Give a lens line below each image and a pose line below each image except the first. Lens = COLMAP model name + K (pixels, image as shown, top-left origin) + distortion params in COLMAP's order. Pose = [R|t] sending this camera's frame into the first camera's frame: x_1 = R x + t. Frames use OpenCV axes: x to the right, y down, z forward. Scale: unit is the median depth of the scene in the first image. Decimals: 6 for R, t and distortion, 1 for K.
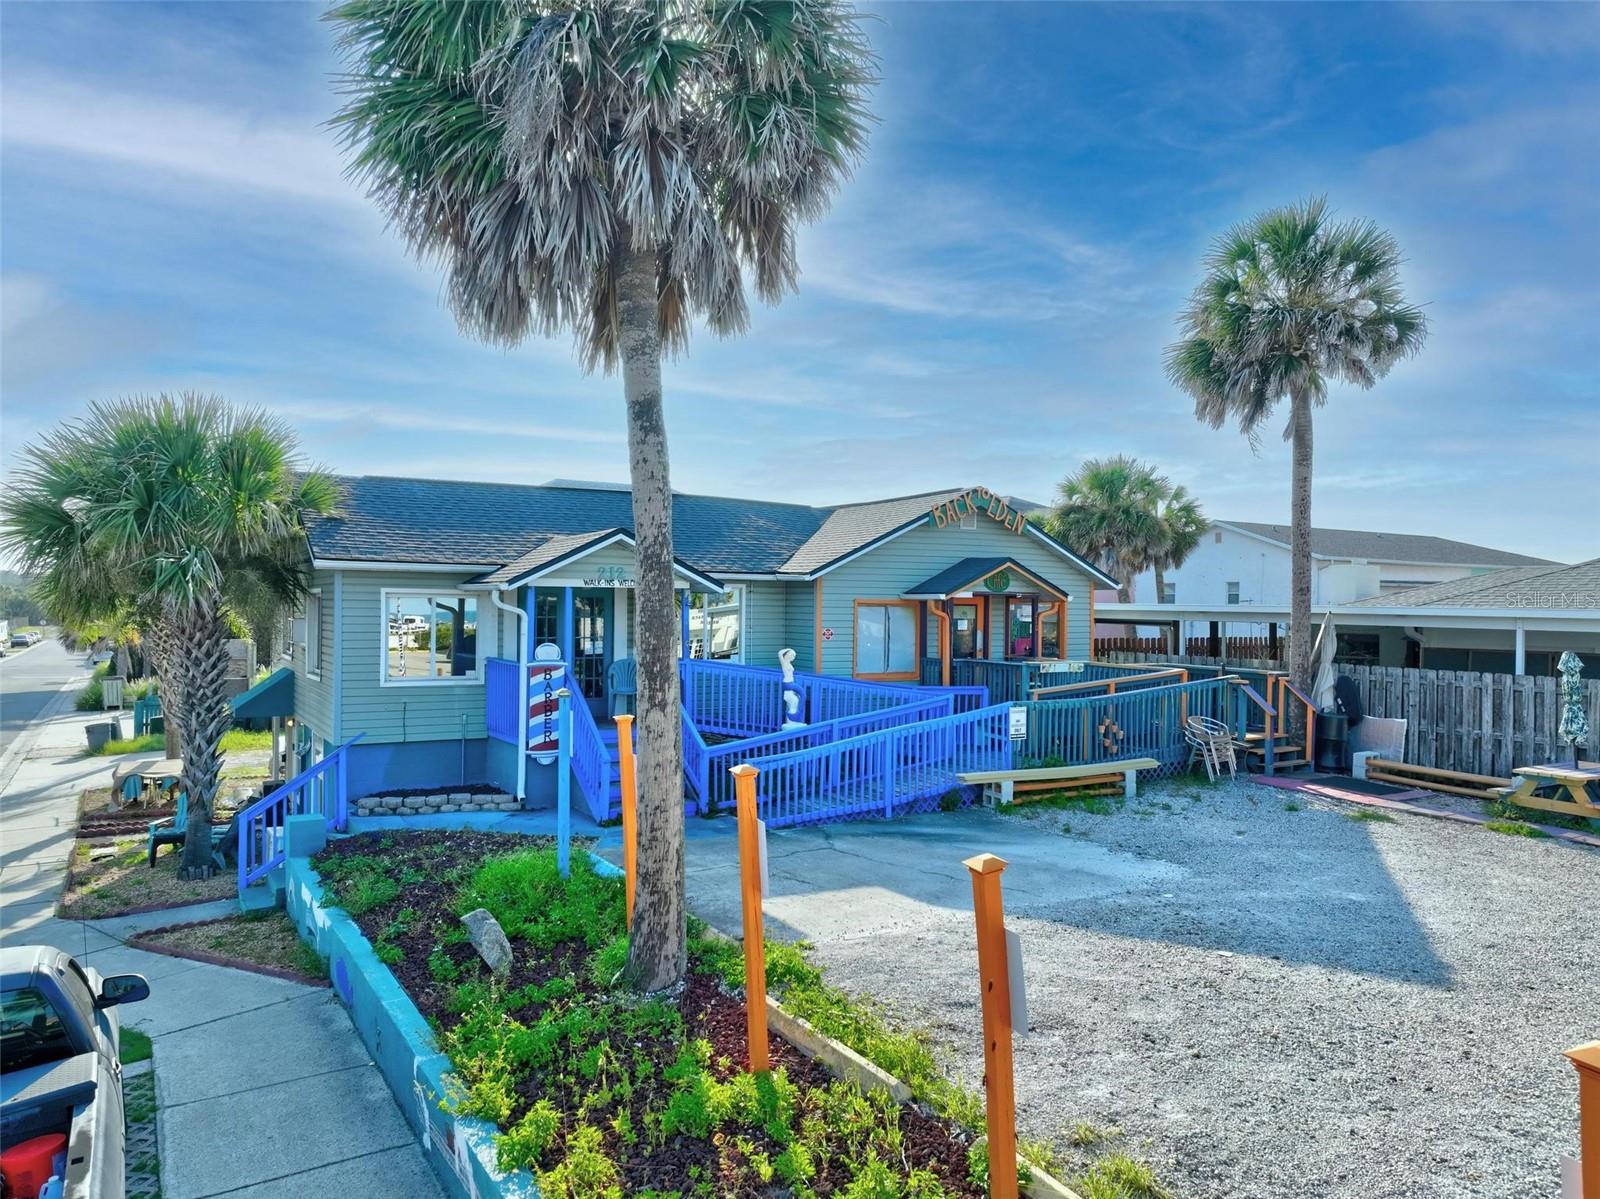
lens RADIAL K [[1126.8, 0, 800.0], [0, 1126.8, 599.5], [0, 0, 1]] dist [-0.003294, 0.020586]
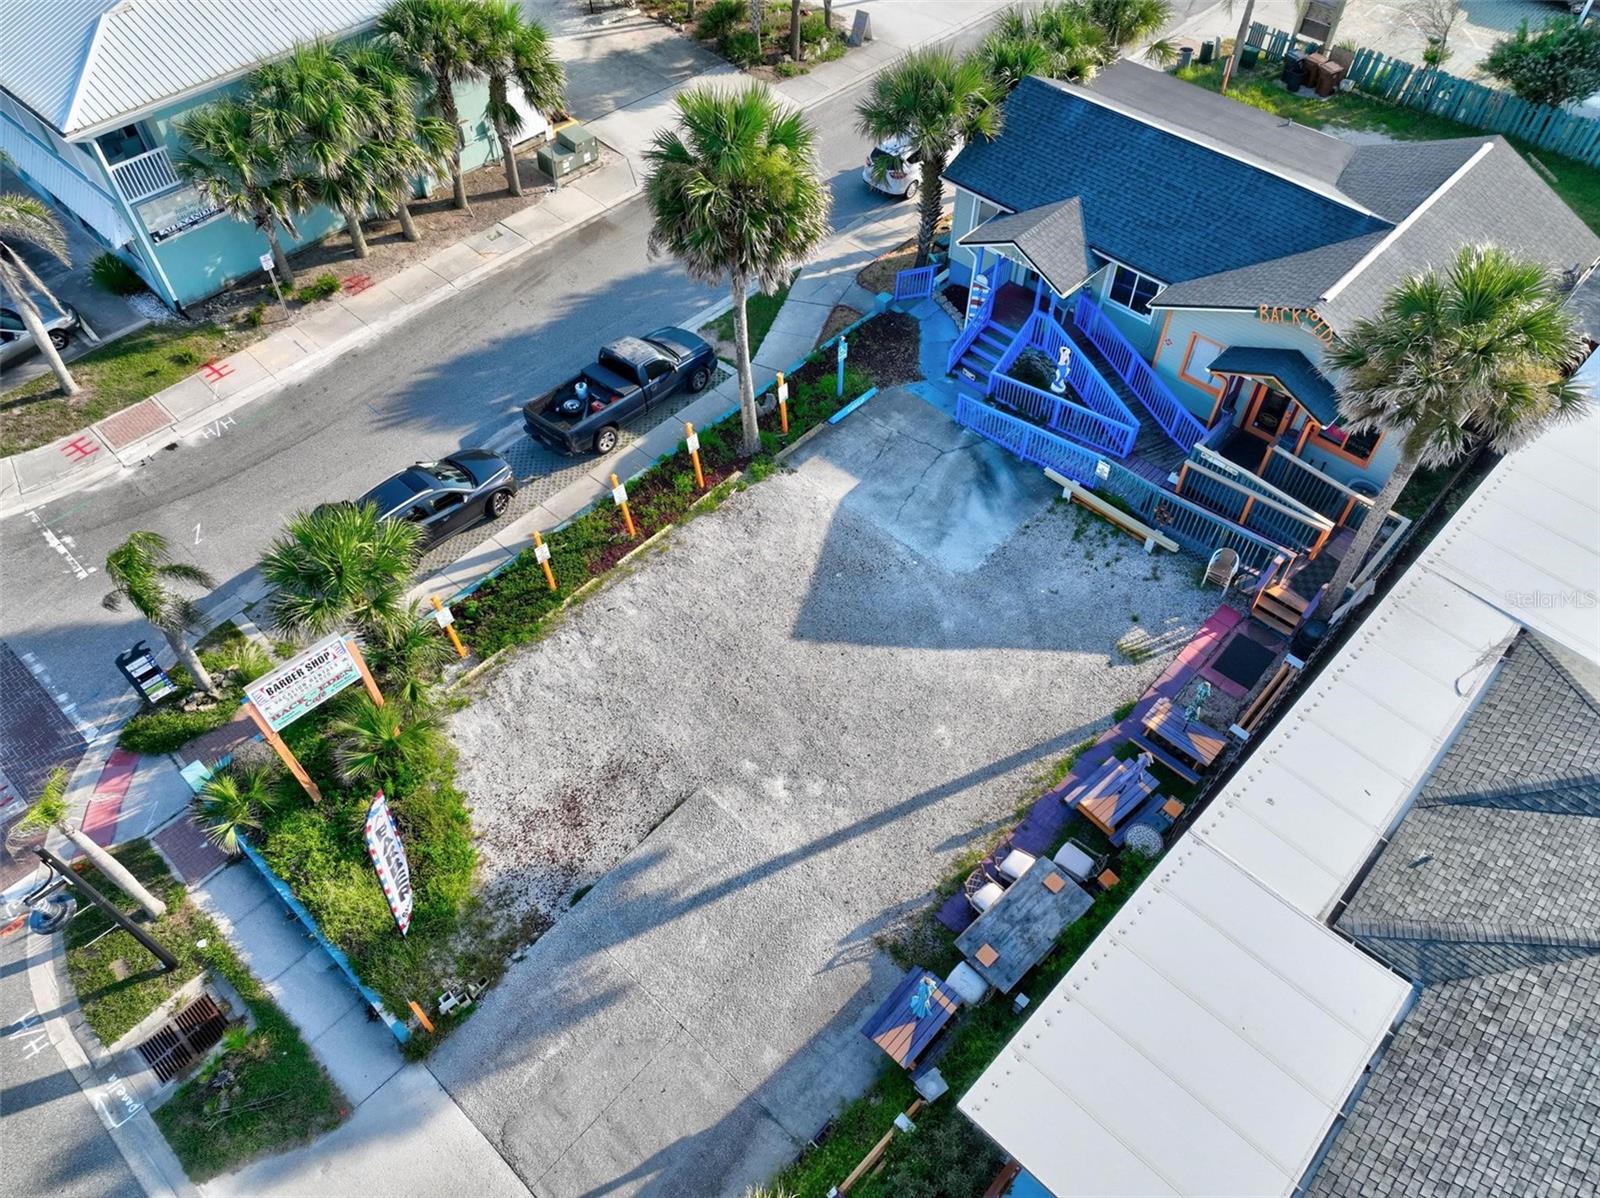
lens RADIAL K [[1126.8, 0, 800.0], [0, 1126.8, 599.0], [0, 0, 1]] dist [-0.003294, 0.020586]
pose [[0.275915, 0.738474, -0.615245, 1.225448], [0.001669, 0.639723, 0.768604, -1.039729], [0.961181, -0.213096, 0.175277, 0.235935]]
